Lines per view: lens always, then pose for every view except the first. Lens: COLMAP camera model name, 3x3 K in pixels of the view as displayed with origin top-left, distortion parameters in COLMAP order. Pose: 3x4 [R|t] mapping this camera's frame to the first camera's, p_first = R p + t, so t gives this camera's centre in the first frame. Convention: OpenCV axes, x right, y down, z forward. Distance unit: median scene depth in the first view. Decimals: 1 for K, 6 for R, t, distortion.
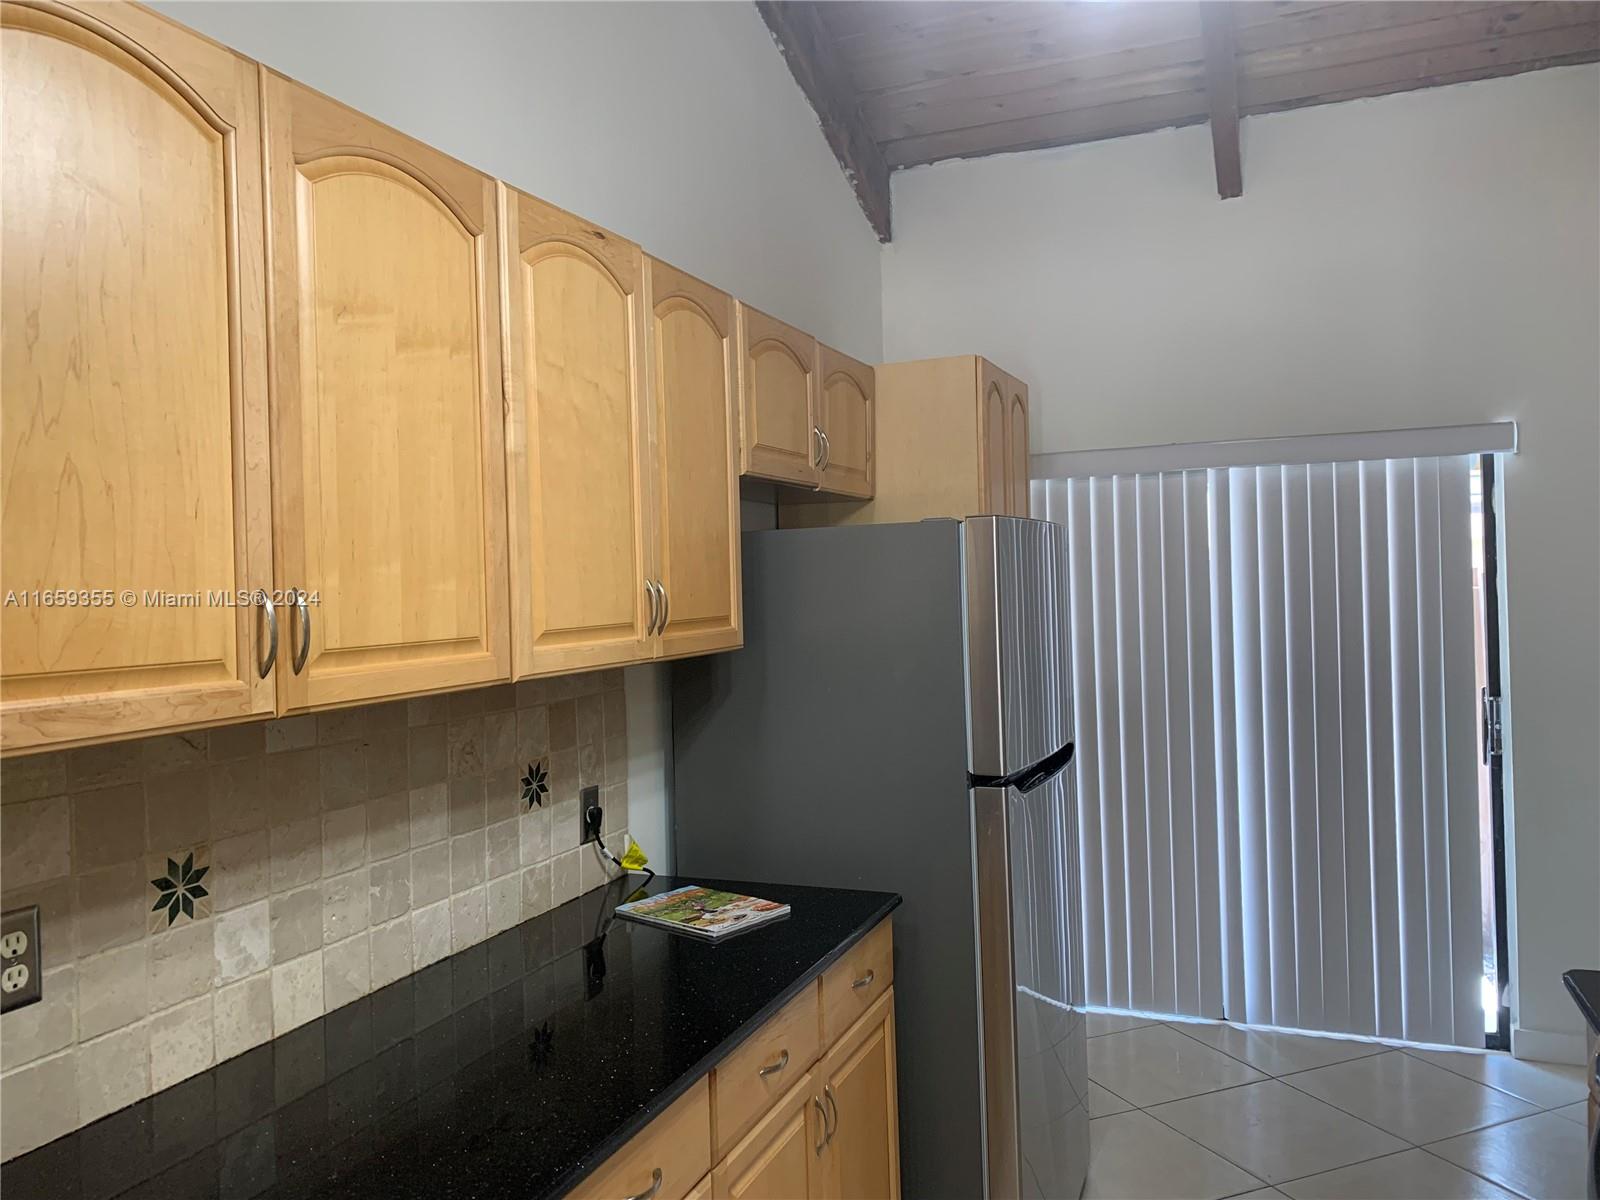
lens RADIAL K [[1236.1, 0, 800.0], [0, 1236.1, 600.0], [0, 0, 1]] dist [0.050517, -0.002396]
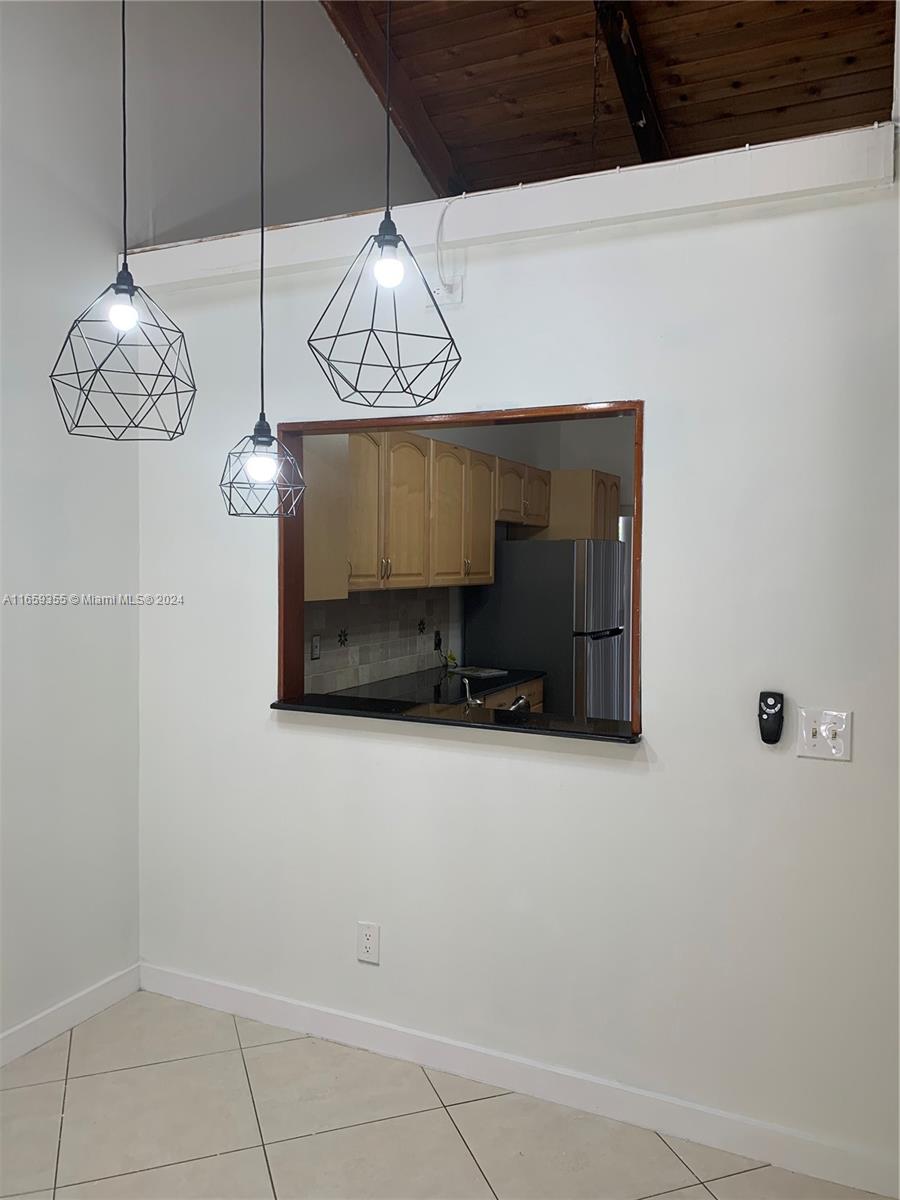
lens RADIAL K [[927.1, 0, 450.0], [0, 927.1, 600.0], [0, 0, 1]] dist [0.050517, -0.002396]
pose [[0.996600, 0.041604, -0.071115, 0.005567], [-0.039275, 0.998655, 0.033842, 0.010141], [0.072427, -0.030934, 0.996894, -1.172194]]
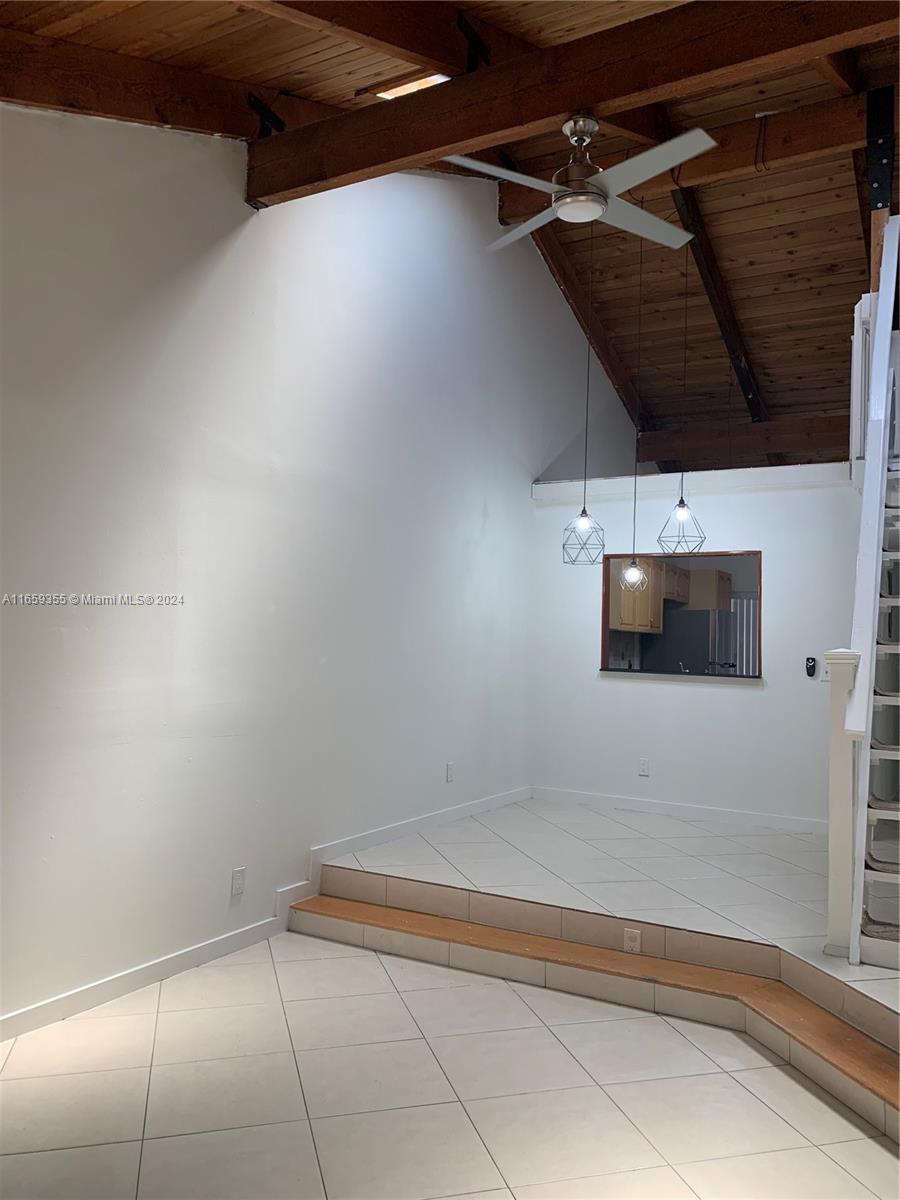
lens RADIAL K [[962.9, 0, 450.0], [0, 962.9, 600.0], [0, 0, 1]] dist [0.074073, -0.003882]
pose [[0.988545, 0.052411, -0.141536, -0.371348], [-0.060696, 0.996647, -0.054866, 0.179943], [0.138186, 0.062828, 0.988411, -3.139762]]
